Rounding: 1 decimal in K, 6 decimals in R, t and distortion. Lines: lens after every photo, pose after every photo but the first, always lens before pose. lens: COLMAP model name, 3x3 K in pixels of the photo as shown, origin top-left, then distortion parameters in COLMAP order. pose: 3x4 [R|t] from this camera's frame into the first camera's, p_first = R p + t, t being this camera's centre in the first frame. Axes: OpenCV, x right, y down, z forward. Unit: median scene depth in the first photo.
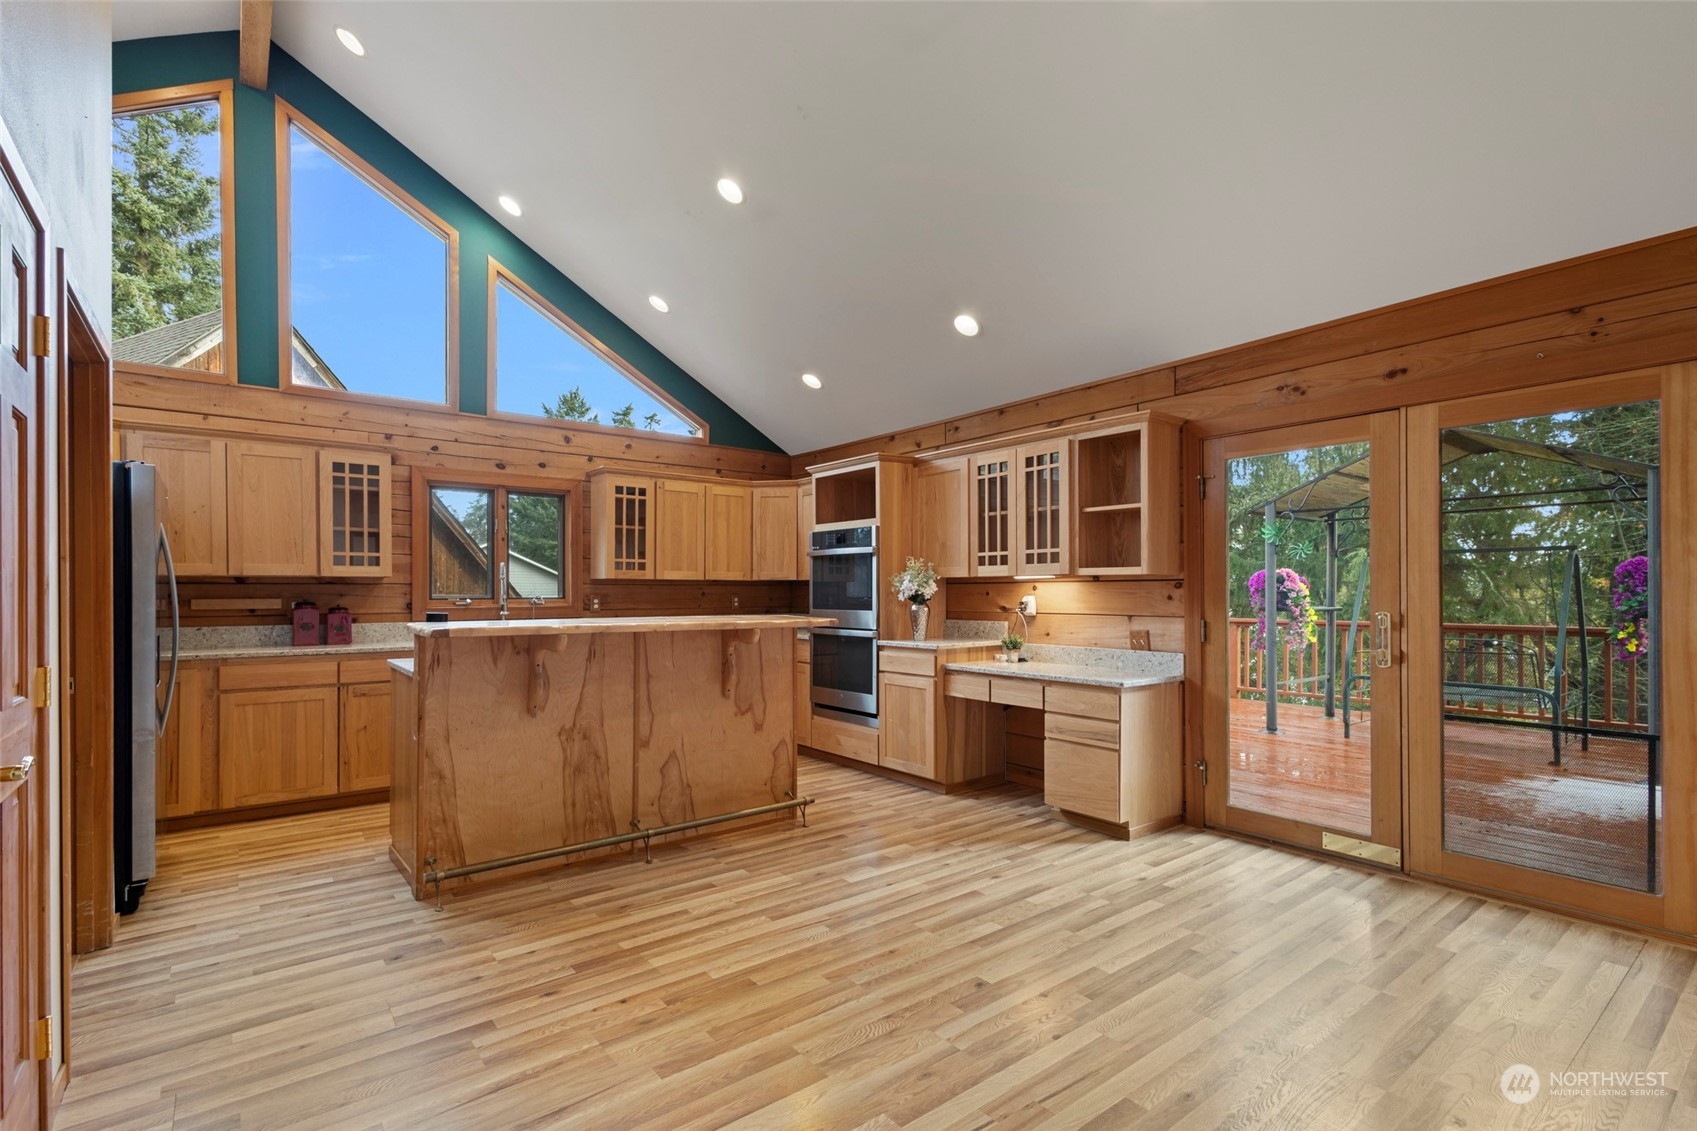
lens RADIAL K [[788.8, 0, 849.4], [0, 788.8, 591.0], [0, 0, 1]] dist [0.004622, 0.000357]
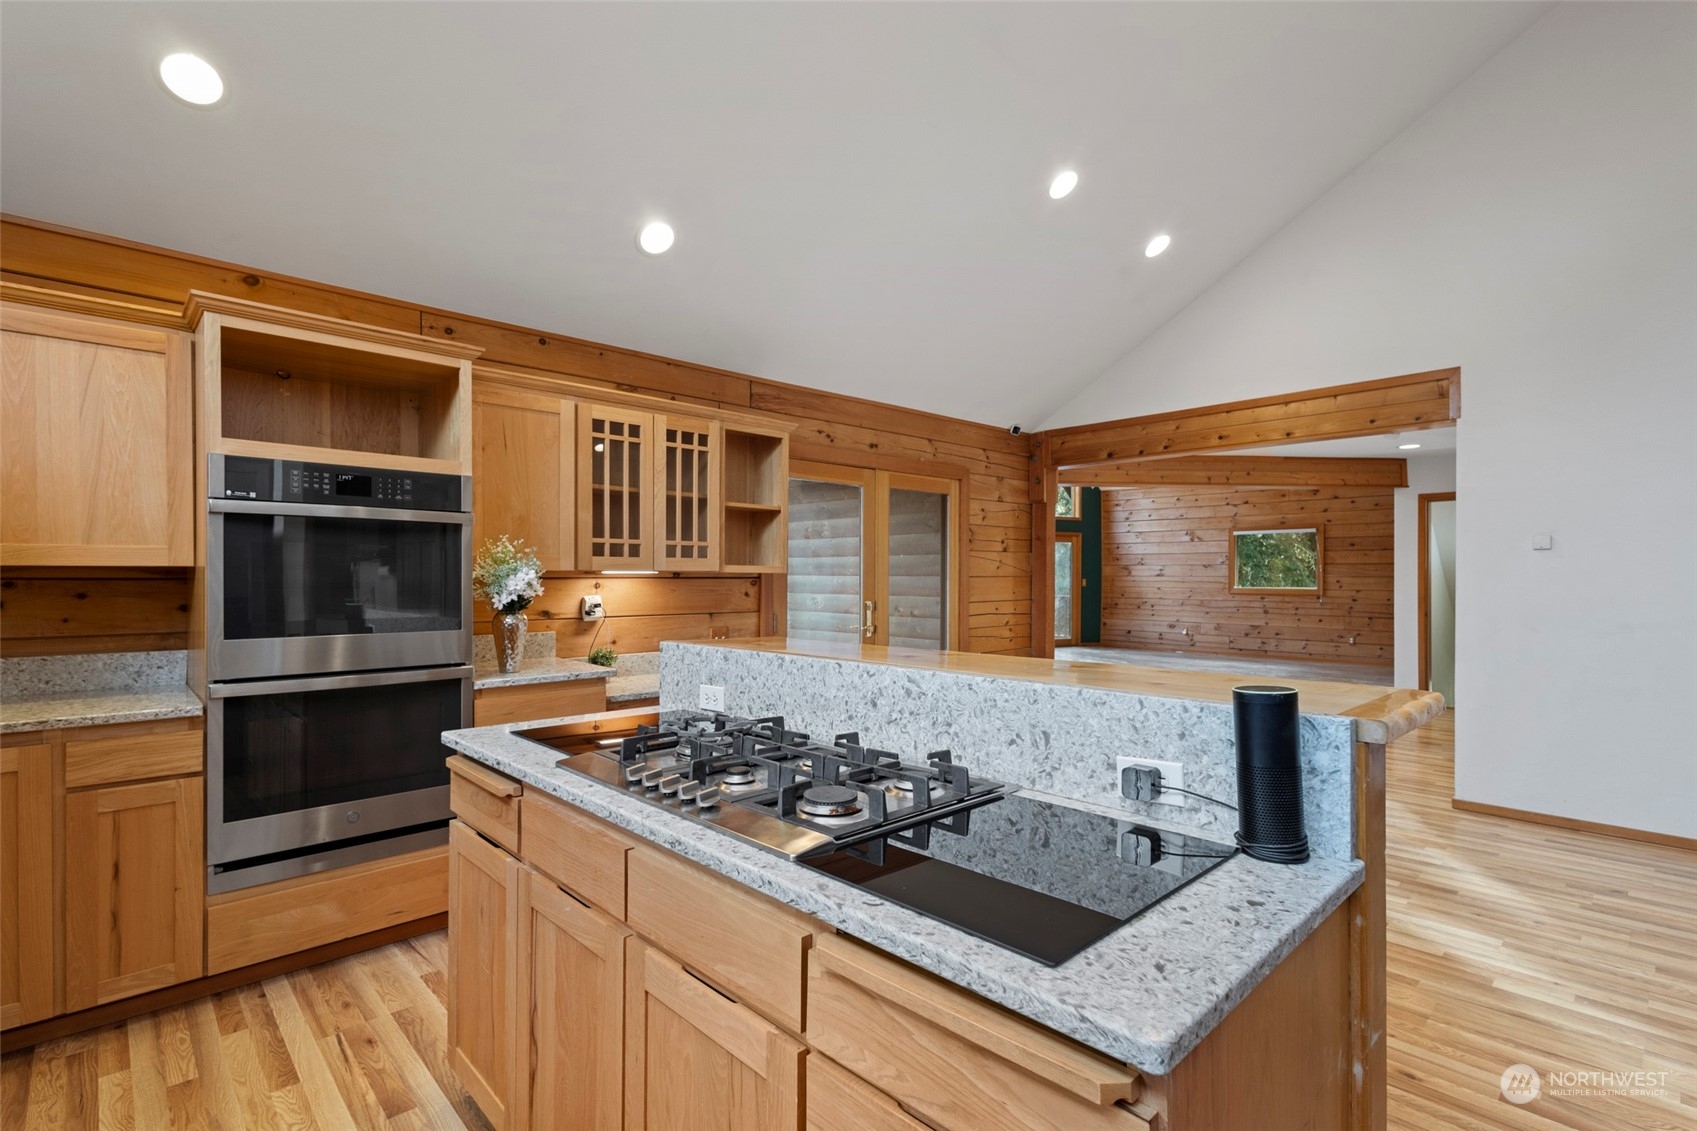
lens RADIAL K [[785.3, 0, 849.4], [0, 785.3, 579.0], [0, 0, 1]] dist [0.013228, -0.005507]
pose [[-0.098898, -0.002087, 0.995095, -0.595659], [-0.003931, 0.999991, 0.001707, -0.013194], [-0.995090, -0.003743, -0.098905, 0.859909]]
